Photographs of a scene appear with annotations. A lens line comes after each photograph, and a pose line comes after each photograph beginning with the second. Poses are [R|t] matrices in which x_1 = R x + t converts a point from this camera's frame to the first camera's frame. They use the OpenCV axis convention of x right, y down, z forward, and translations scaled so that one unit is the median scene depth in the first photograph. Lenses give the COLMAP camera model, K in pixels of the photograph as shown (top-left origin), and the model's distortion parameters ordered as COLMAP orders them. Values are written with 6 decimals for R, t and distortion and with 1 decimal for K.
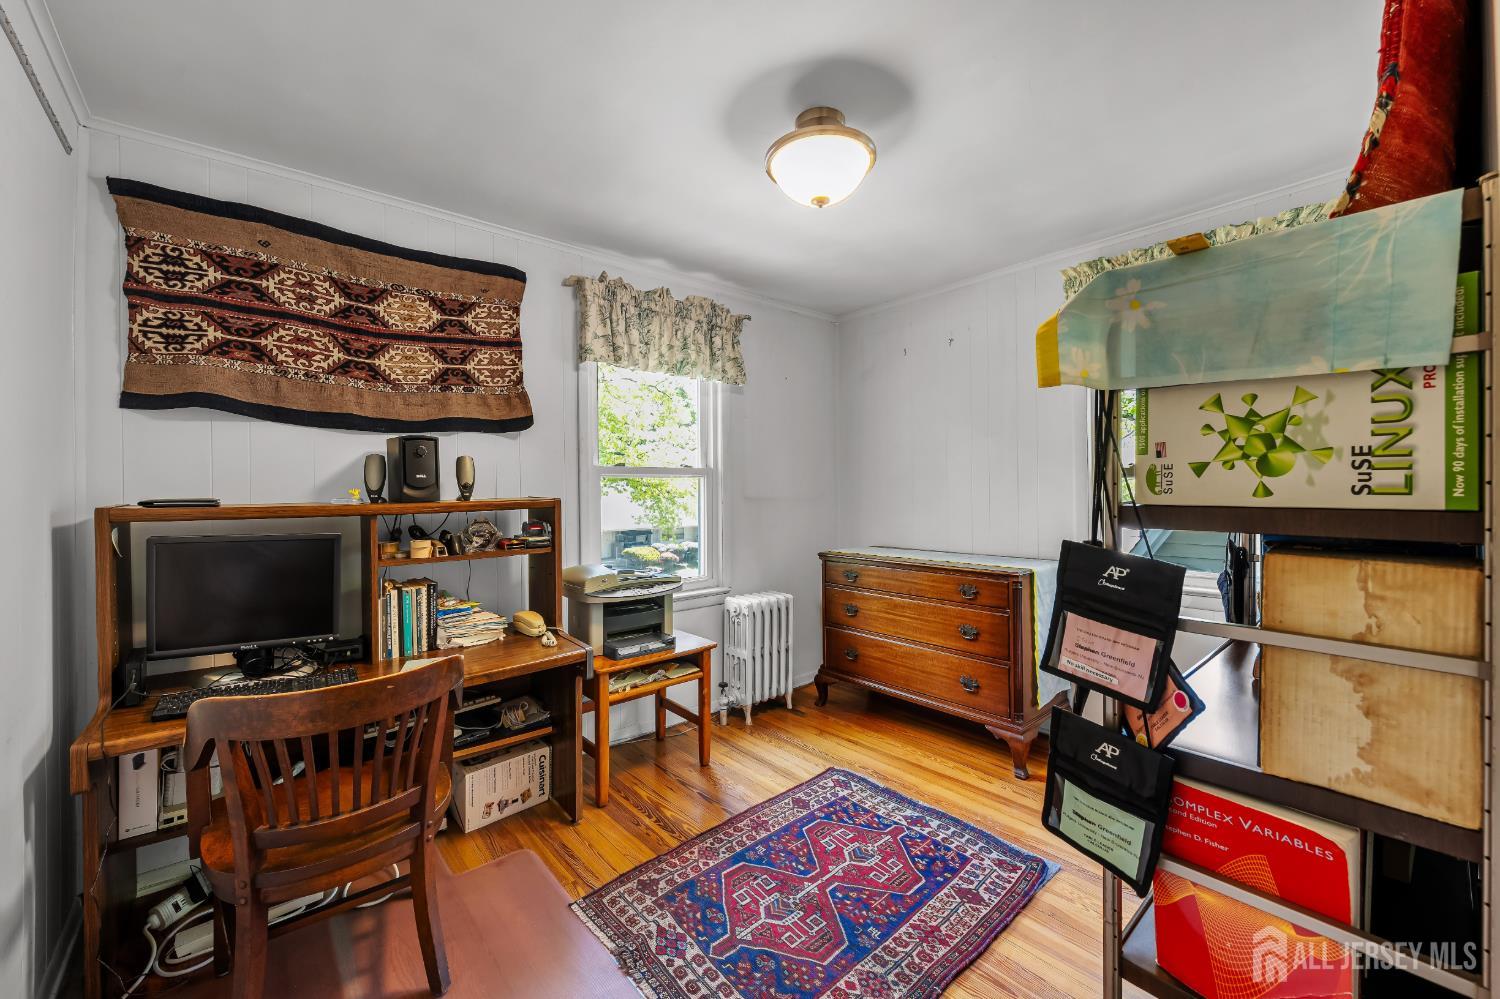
lens RADIAL K [[604.9, 0, 753.1], [0, 604.9, 492.6], [0, 0, 1]] dist [-0.000609, -0.000313]
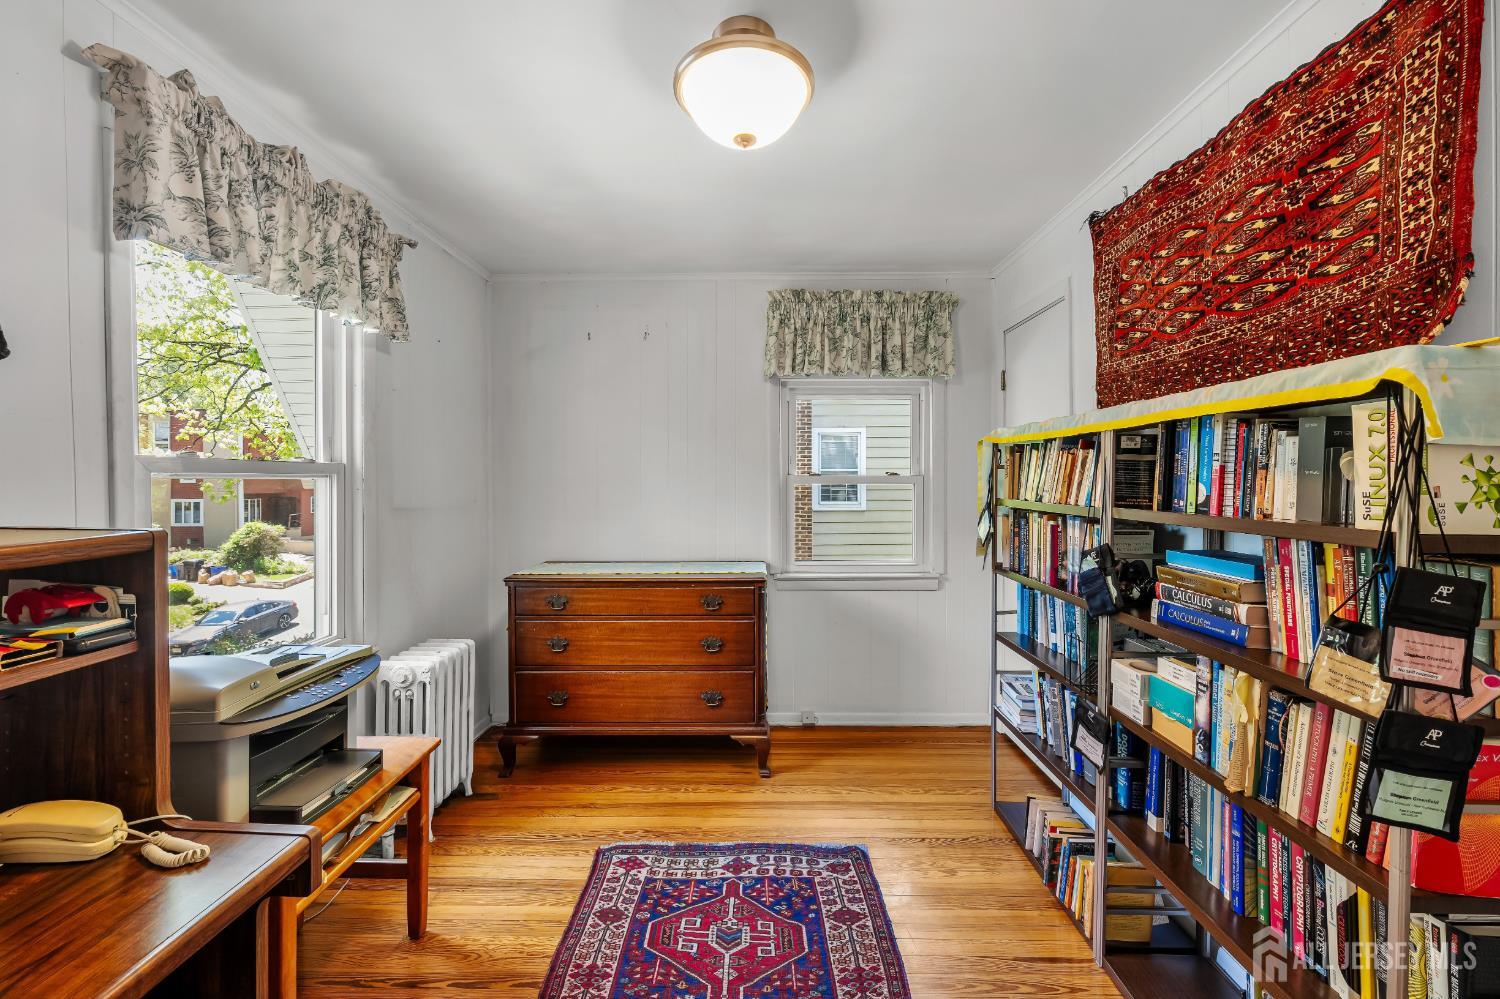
lens RADIAL K [[604.9, 0, 752.4], [0, 604.9, 489.9], [0, 0, 1]] dist [-0.000609, -0.000313]
pose [[0.656598, -0.003129, 0.754234, -0.396729], [-0.001156, 0.999986, 0.005154, -0.024965], [-0.754240, -0.004256, 0.656585, 0.391118]]
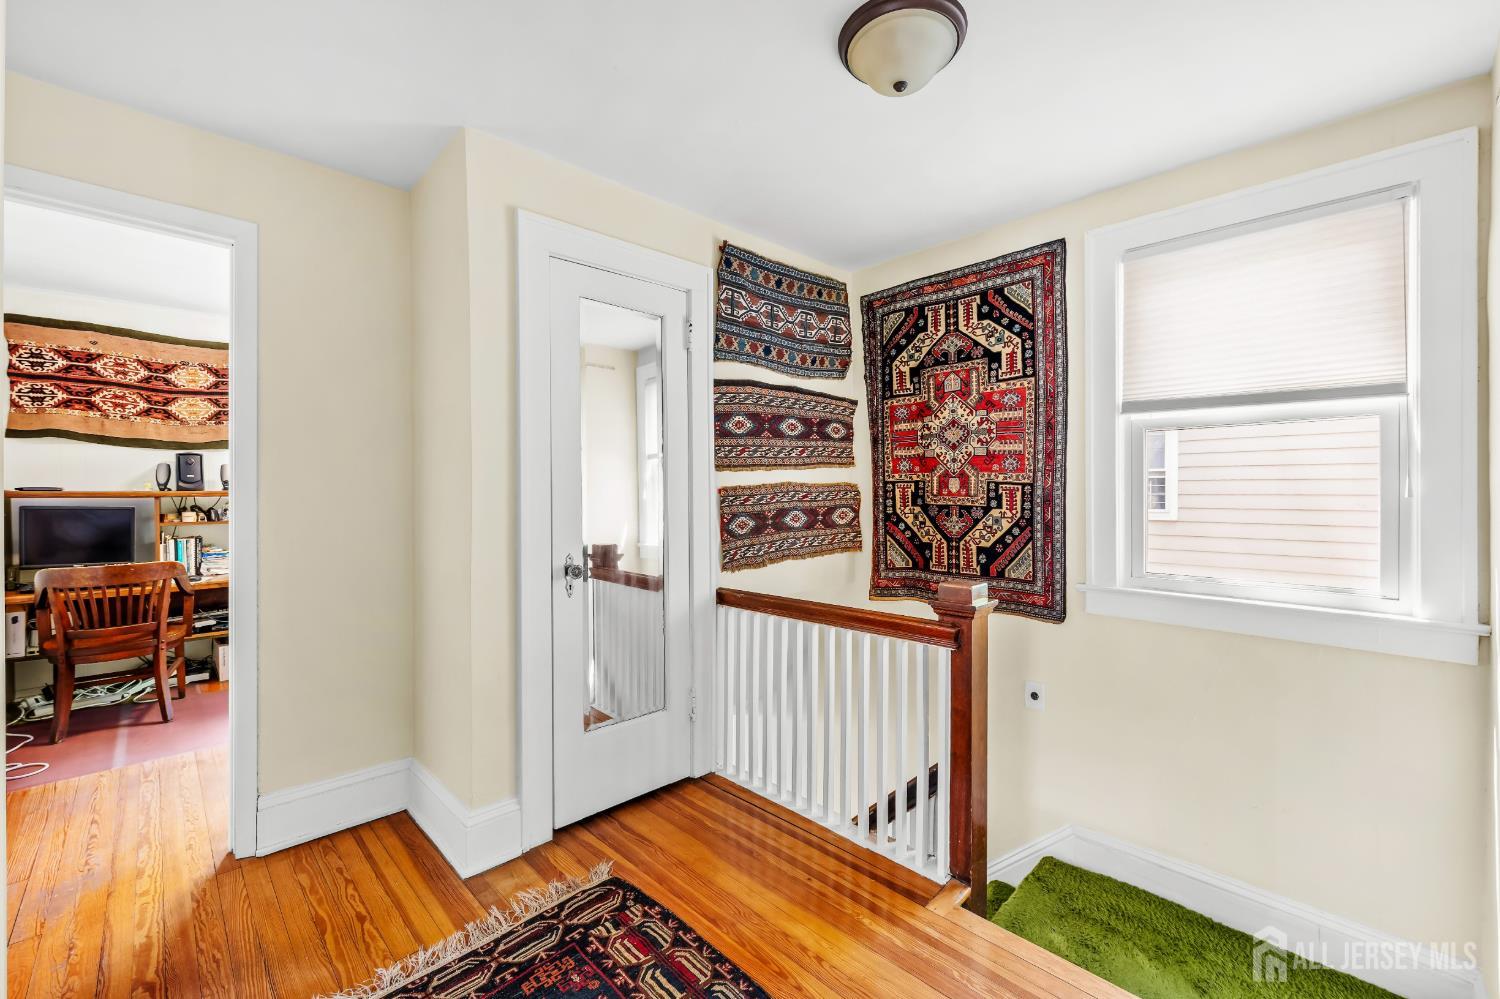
lens RADIAL K [[617.9, 0, 750.8], [0, 617.9, 499.0], [0, 0, 1]] dist [-0.000318, 0.000182]
pose [[0.998064, 0.001729, 0.062176, 0.917342], [-0.001980, 0.999990, 0.003983, 0.028409], [-0.062168, -0.004098, 0.998057, -0.848547]]
